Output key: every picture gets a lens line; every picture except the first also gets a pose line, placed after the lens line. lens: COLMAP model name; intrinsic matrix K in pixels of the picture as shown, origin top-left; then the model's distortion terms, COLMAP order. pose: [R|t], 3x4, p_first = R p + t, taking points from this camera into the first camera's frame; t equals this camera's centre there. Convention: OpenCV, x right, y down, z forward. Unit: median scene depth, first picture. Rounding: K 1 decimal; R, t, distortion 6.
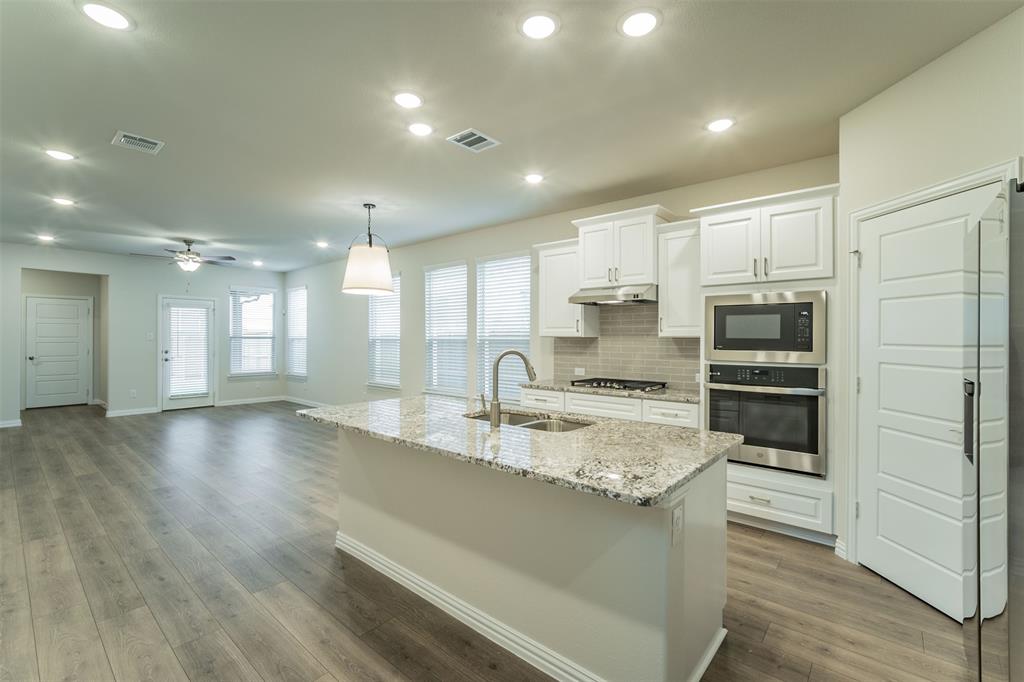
lens RADIAL K [[443.5, 0, 512.9], [0, 443.5, 341.0], [0, 0, 1]] dist [-0.025279, 0.000198]
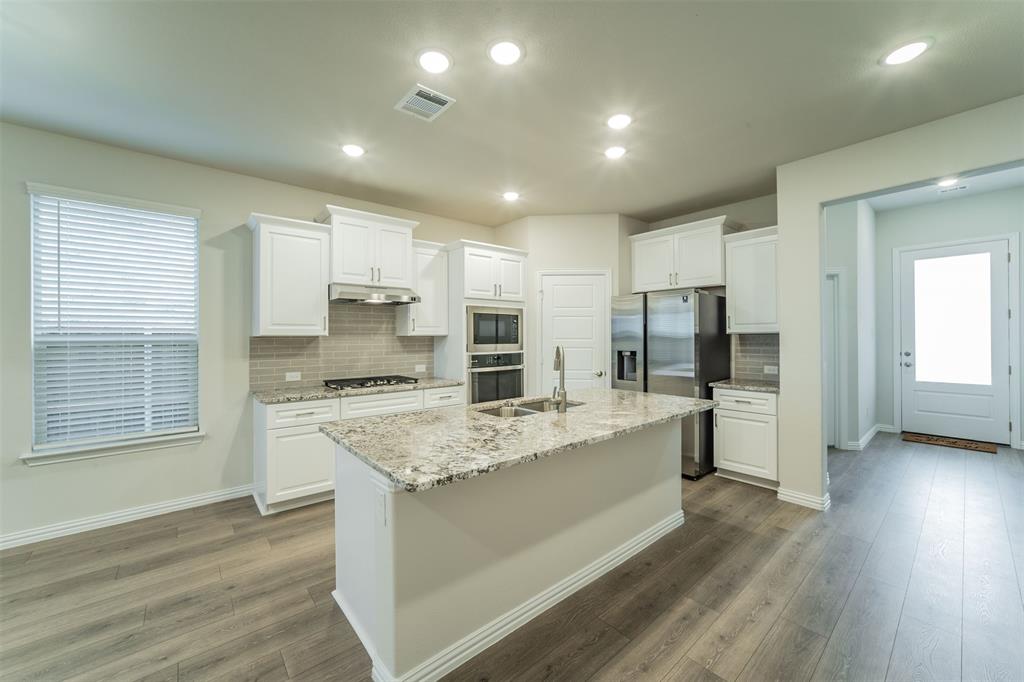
lens RADIAL K [[396.6, 0, 514.1], [0, 396.6, 334.4], [0, 0, 1]] dist [-0.010154, 0.001070]
pose [[0.158325, -0.002618, 0.987384, -0.749449], [0.010935, 0.999940, 0.000897, -0.011352], [-0.987327, 0.010655, 0.158344, 0.654890]]
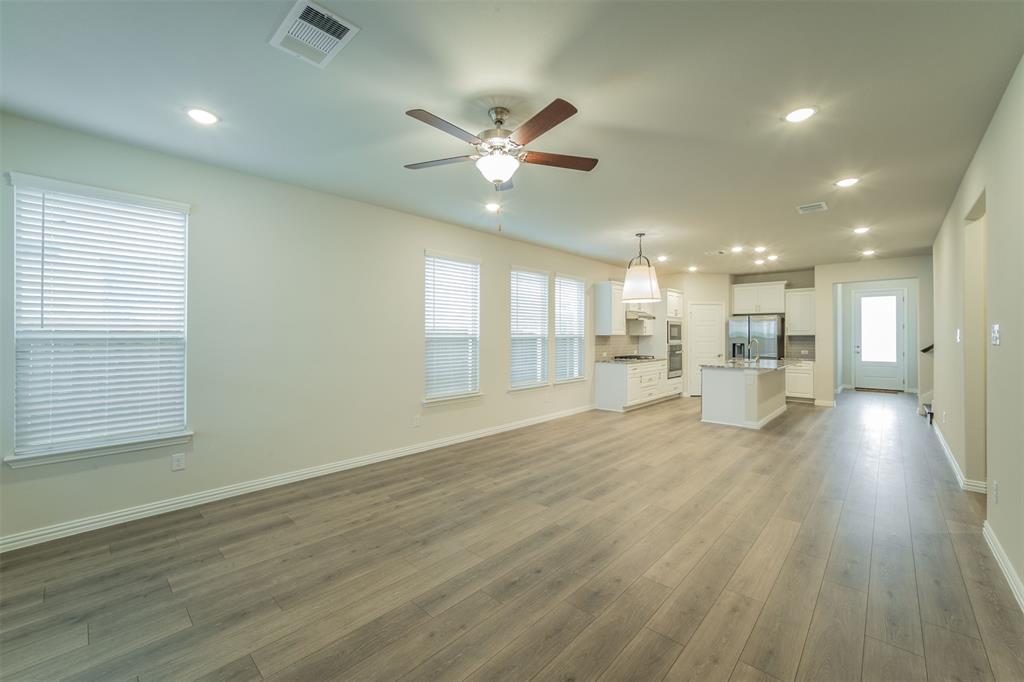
lens RADIAL K [[413.5, 0, 511.8], [0, 413.5, 335.7], [0, 0, 1]] dist [-0.013459, 0.000225]
pose [[0.044082, -0.004311, 0.999019, -2.175895], [0.003959, 0.999984, 0.004141, -0.021485], [-0.999020, 0.003772, 0.044098, 1.843906]]
